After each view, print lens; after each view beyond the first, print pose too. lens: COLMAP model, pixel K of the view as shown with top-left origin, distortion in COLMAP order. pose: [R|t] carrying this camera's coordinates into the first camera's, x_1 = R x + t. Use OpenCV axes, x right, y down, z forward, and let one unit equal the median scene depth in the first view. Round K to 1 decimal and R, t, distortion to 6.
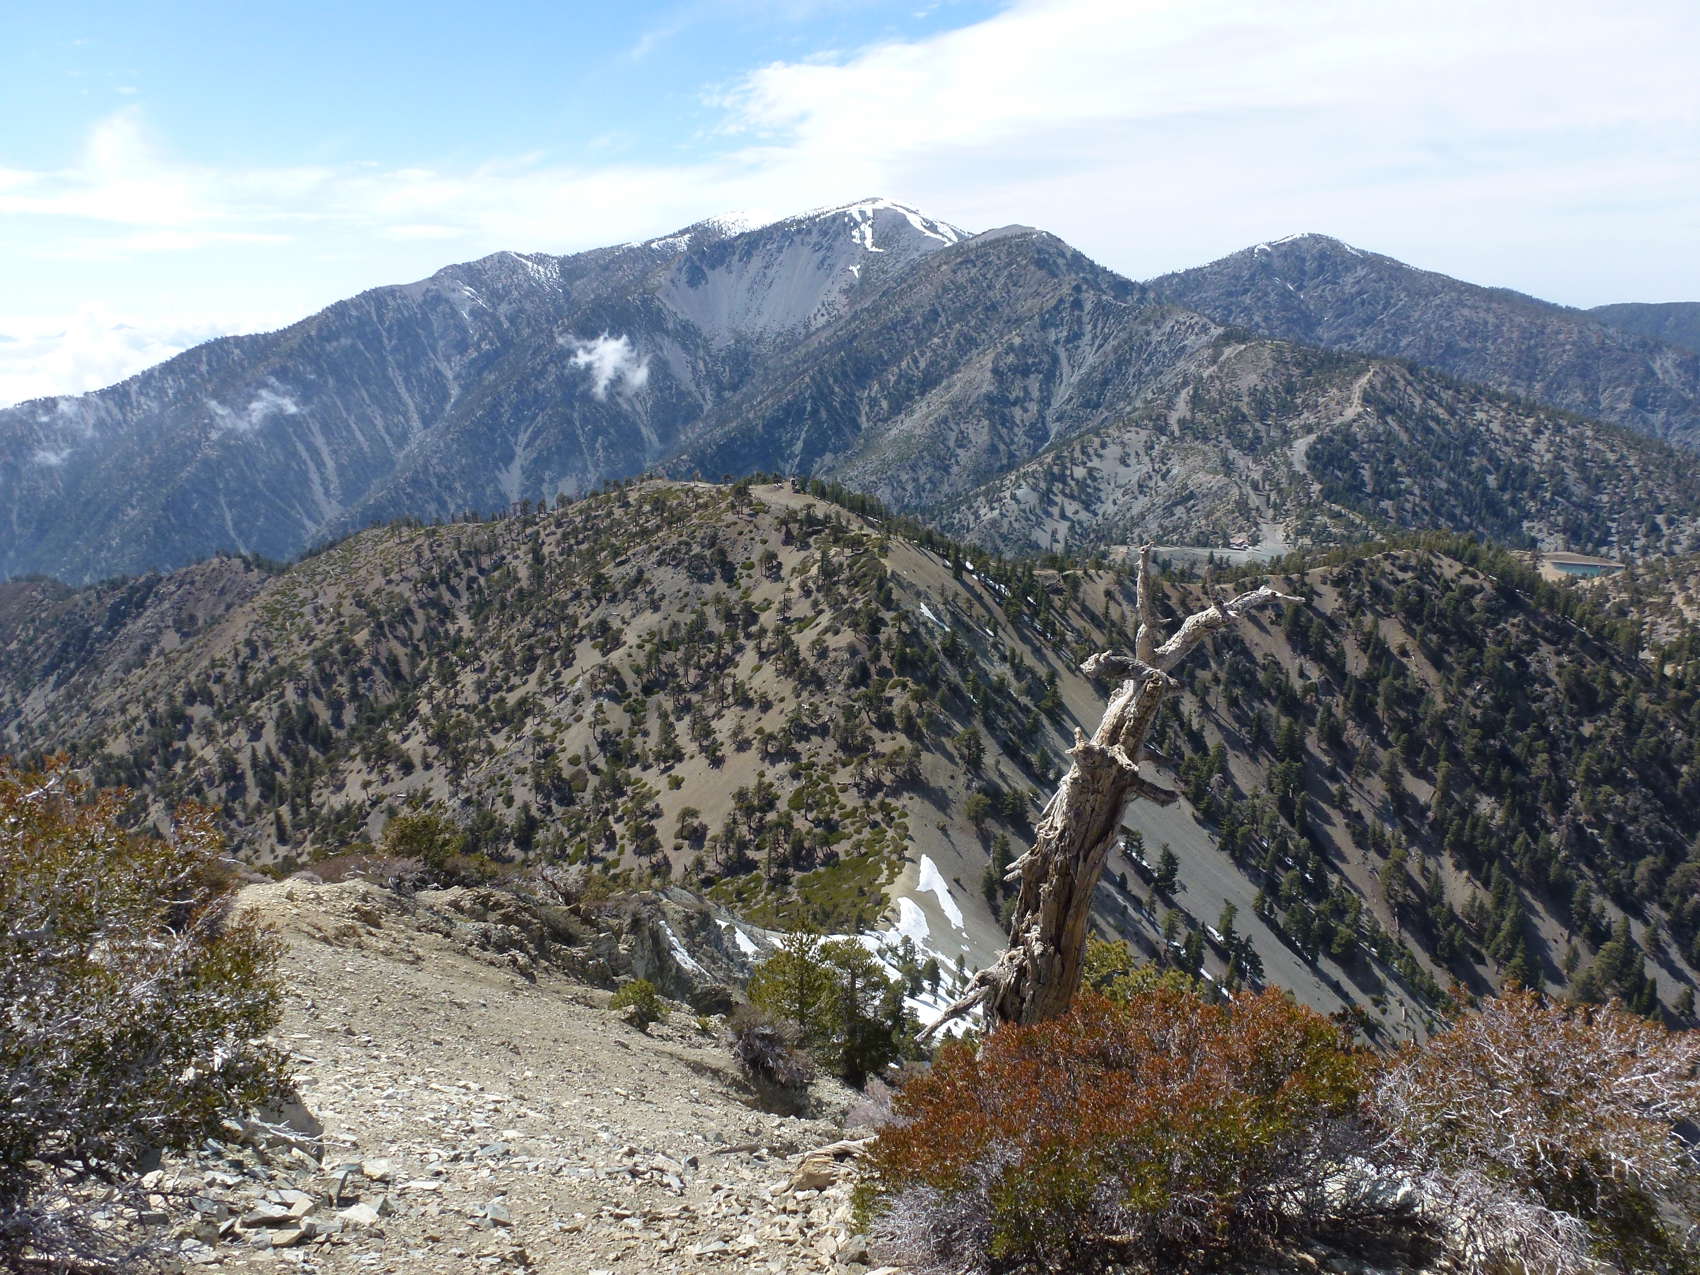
lens RADIAL K [[1209.6, 0, 847.8], [0, 1209.6, 633.8], [0, 0, 1]] dist [-0.058213, 0.015490]
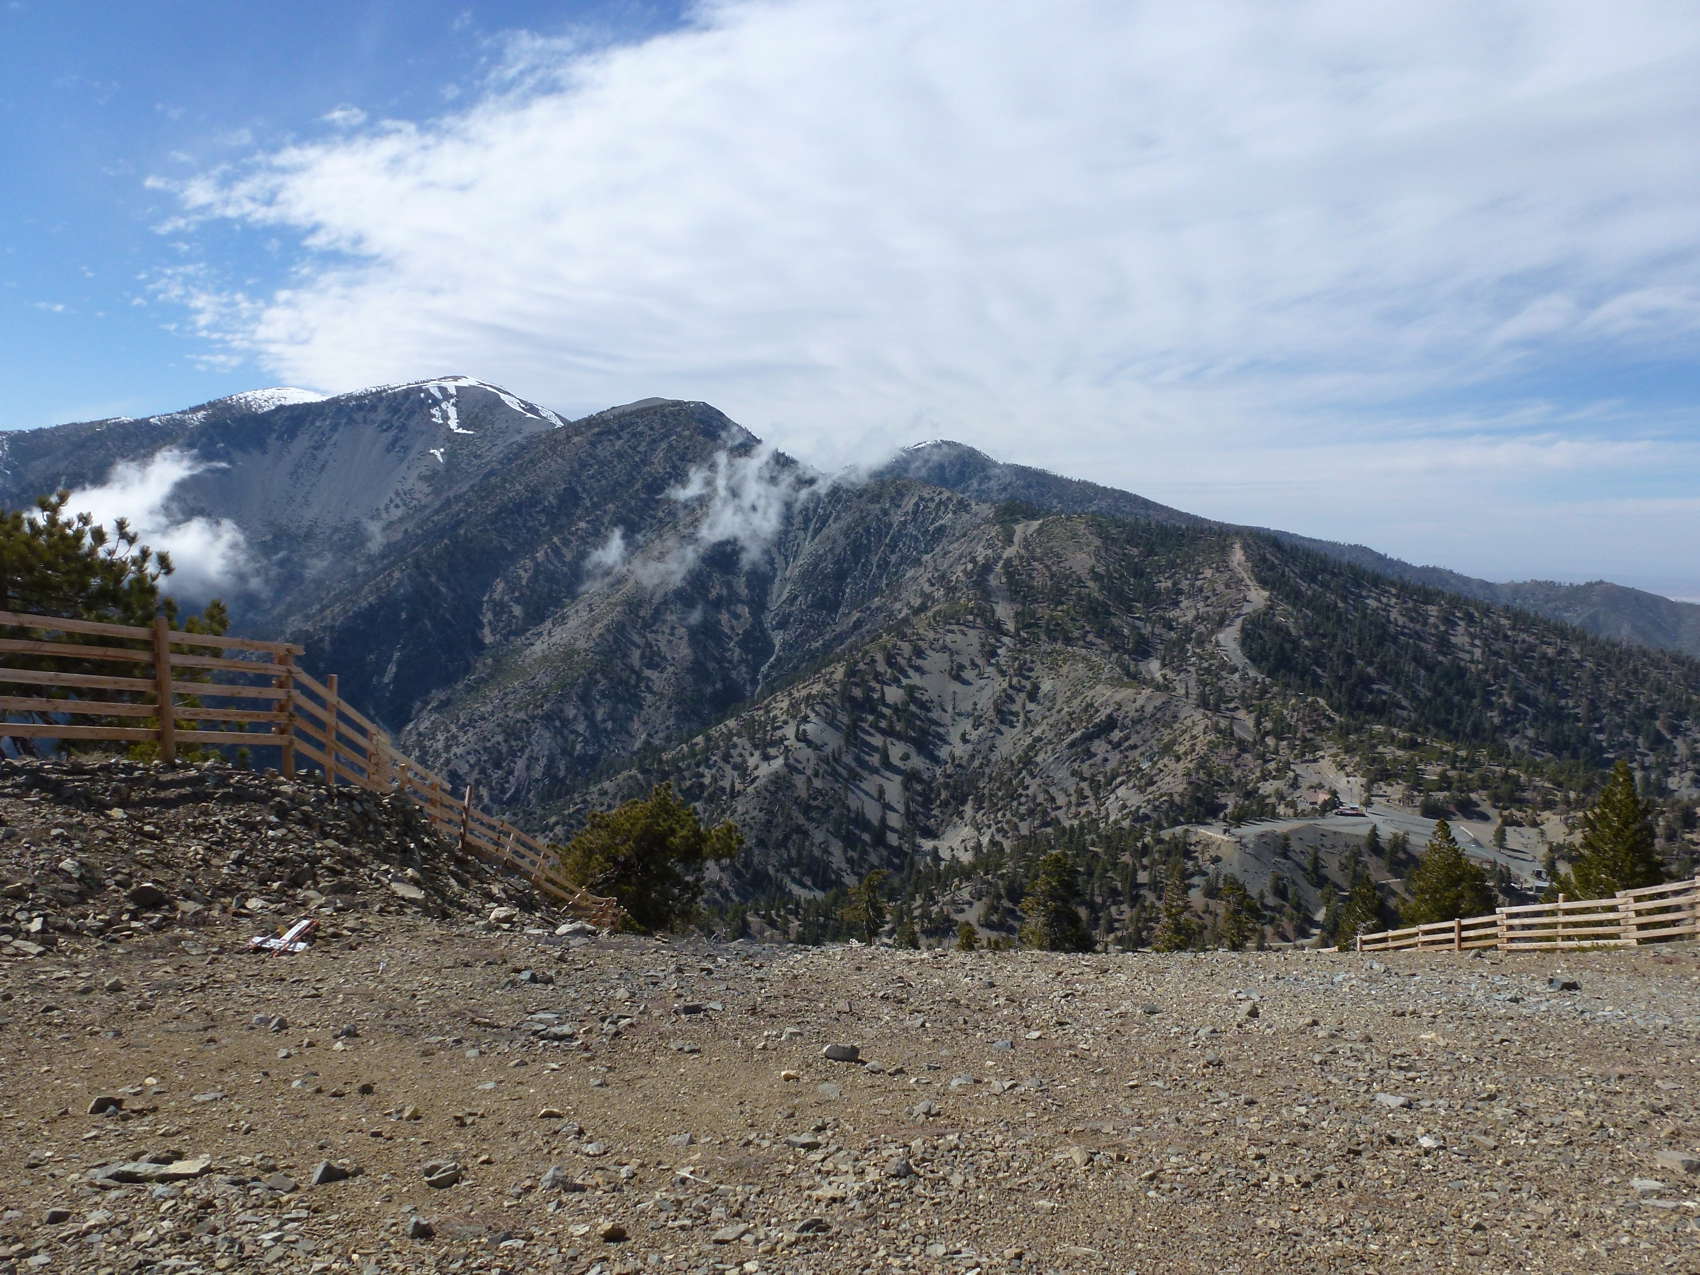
lens RADIAL K [[1209.6, 0, 843.9], [0, 1209.6, 639.5], [0, 0, 1]] dist [-0.058213, 0.015490]
pose [[0.931528, -0.009637, 0.363542, -0.052122], [0.077940, 0.981712, -0.173686, -0.042736], [-0.355220, 0.190128, 0.915243, 0.335538]]
